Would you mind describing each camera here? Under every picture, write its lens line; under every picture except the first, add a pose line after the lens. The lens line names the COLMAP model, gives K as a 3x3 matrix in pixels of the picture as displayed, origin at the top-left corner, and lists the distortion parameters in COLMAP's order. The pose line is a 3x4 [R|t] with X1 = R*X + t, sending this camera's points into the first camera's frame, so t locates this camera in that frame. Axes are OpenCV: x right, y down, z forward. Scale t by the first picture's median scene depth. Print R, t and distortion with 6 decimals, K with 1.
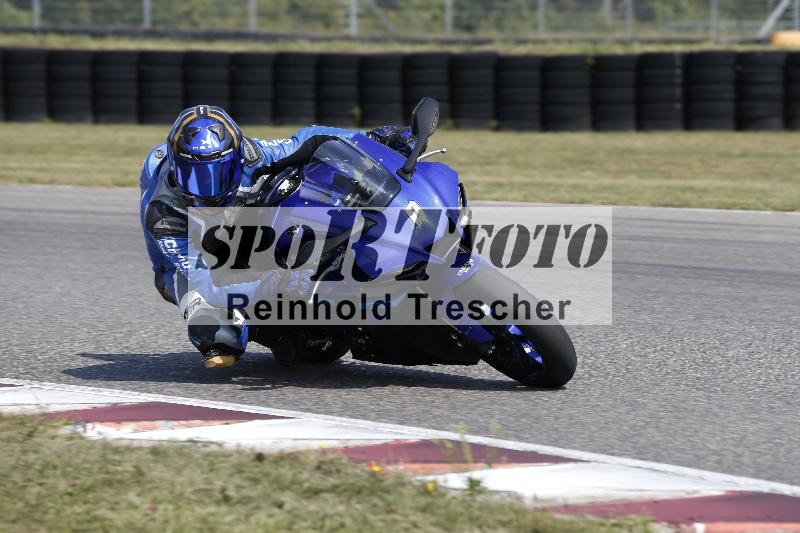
lens RADIAL K [[4792.0, 0, 400.9], [0, 4792.0, 200.7], [0, 0, 1]] dist [1.876463, 24.585116]
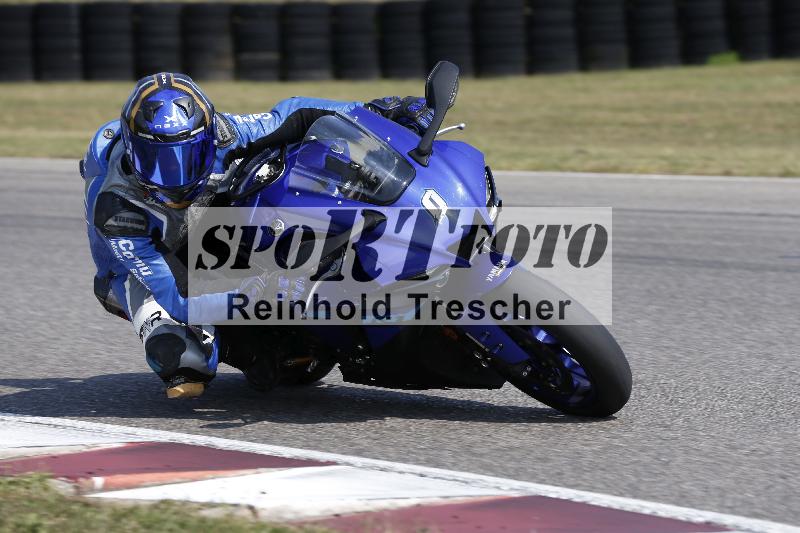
lens RADIAL K [[4792.0, 0, 400.9], [0, 4792.0, 200.7], [0, 0, 1]] dist [1.876463, 24.585116]
pose [[0.991491, -0.011092, 0.129700, -0.106133], [0.009744, 0.999892, 0.011018, -0.006881], [-0.129809, -0.009660, 0.991492, 0.191924]]
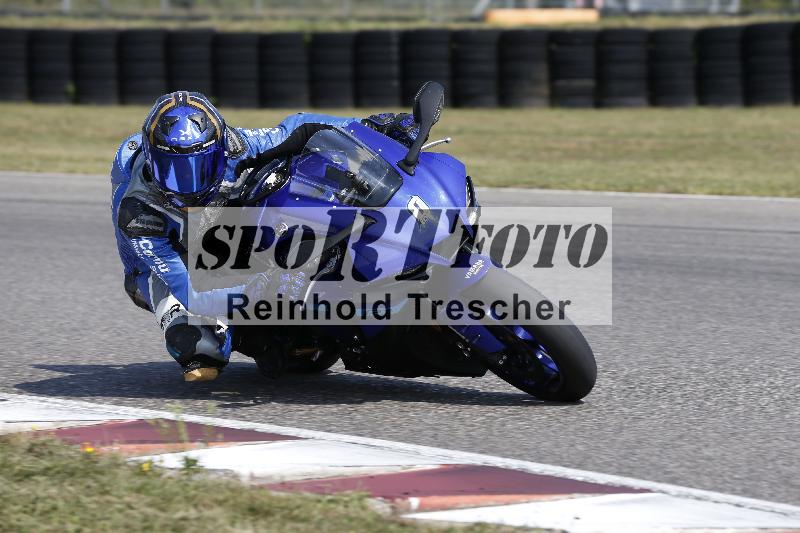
lens RADIAL K [[4781.5, 0, 398.9], [0, 4781.5, 188.2], [0, 0, 1]] dist [2.033390, 8.139268]
pose [[0.998104, -0.003955, 0.061418, -0.055533], [0.003812, 0.999990, 0.002444, -0.003623], [-0.061427, -0.002205, 0.998109, 0.095101]]
